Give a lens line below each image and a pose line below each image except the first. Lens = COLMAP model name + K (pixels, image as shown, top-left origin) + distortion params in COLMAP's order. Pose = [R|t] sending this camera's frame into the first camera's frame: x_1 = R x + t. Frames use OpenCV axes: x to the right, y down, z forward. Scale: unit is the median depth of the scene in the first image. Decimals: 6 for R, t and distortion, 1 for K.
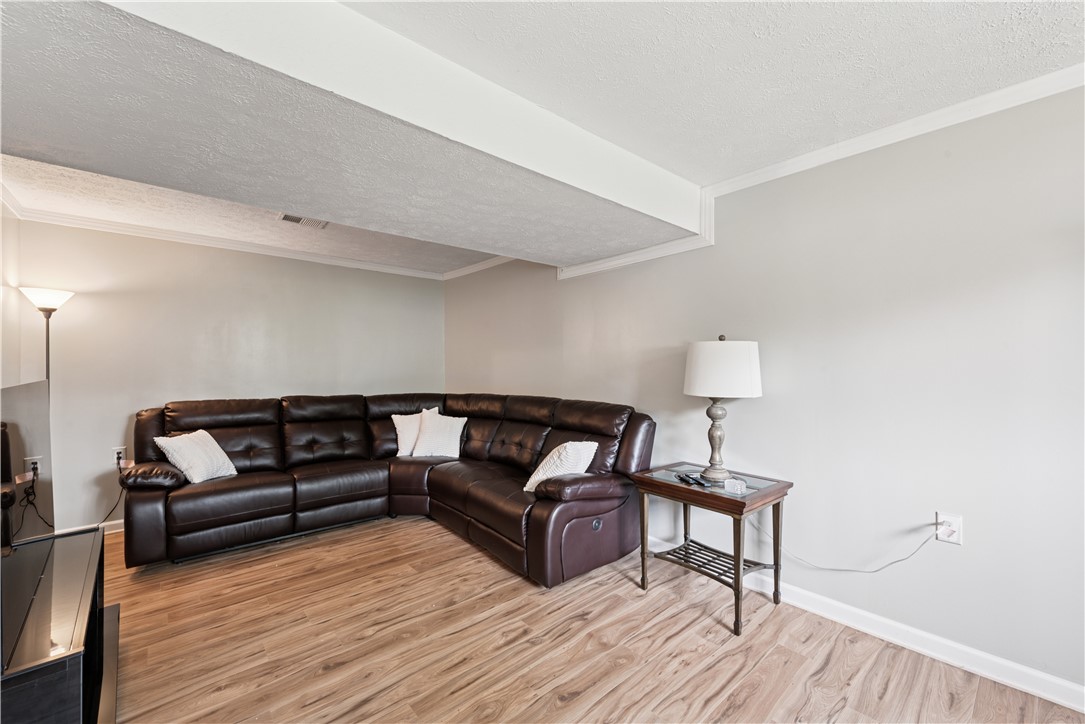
lens RADIAL K [[438.0, 0, 573.3], [0, 438.0, 375.6], [0, 0, 1]] dist [0.010151, -0.001066]
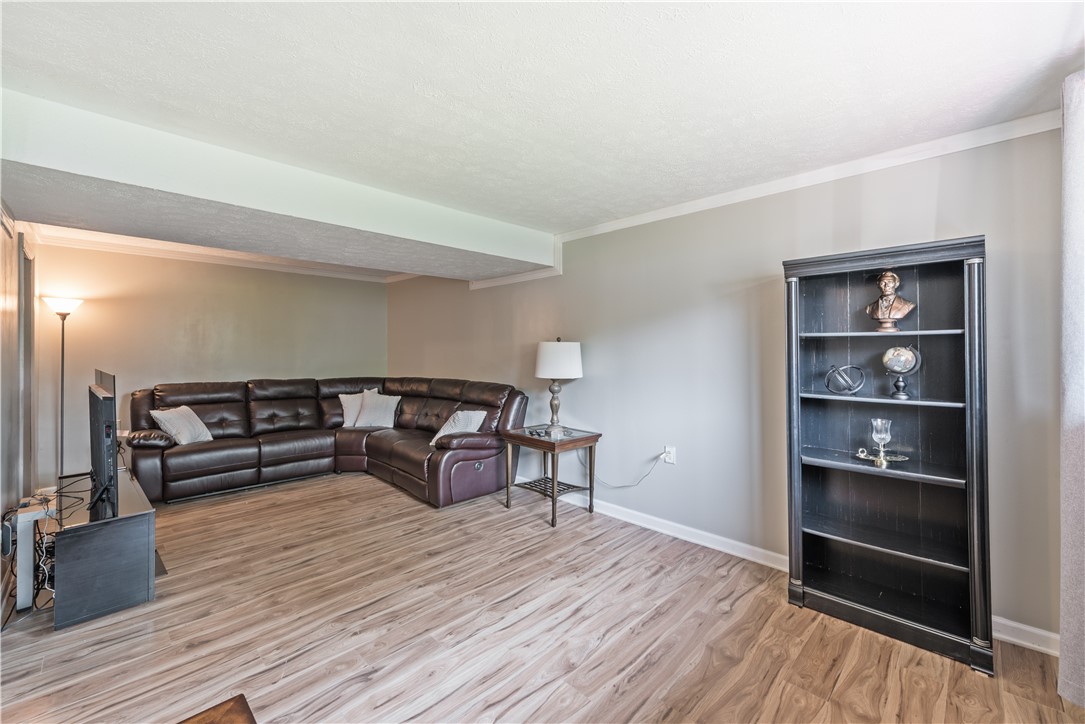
lens RADIAL K [[438.0, 0, 571.5], [0, 438.0, 356.0], [0, 0, 1]] dist [0.010151, -0.001066]
pose [[0.997701, -0.000458, 0.067769, 0.246838], [0.001062, 0.999960, -0.008879, -0.012919], [-0.067762, 0.008931, 0.997662, -0.449360]]
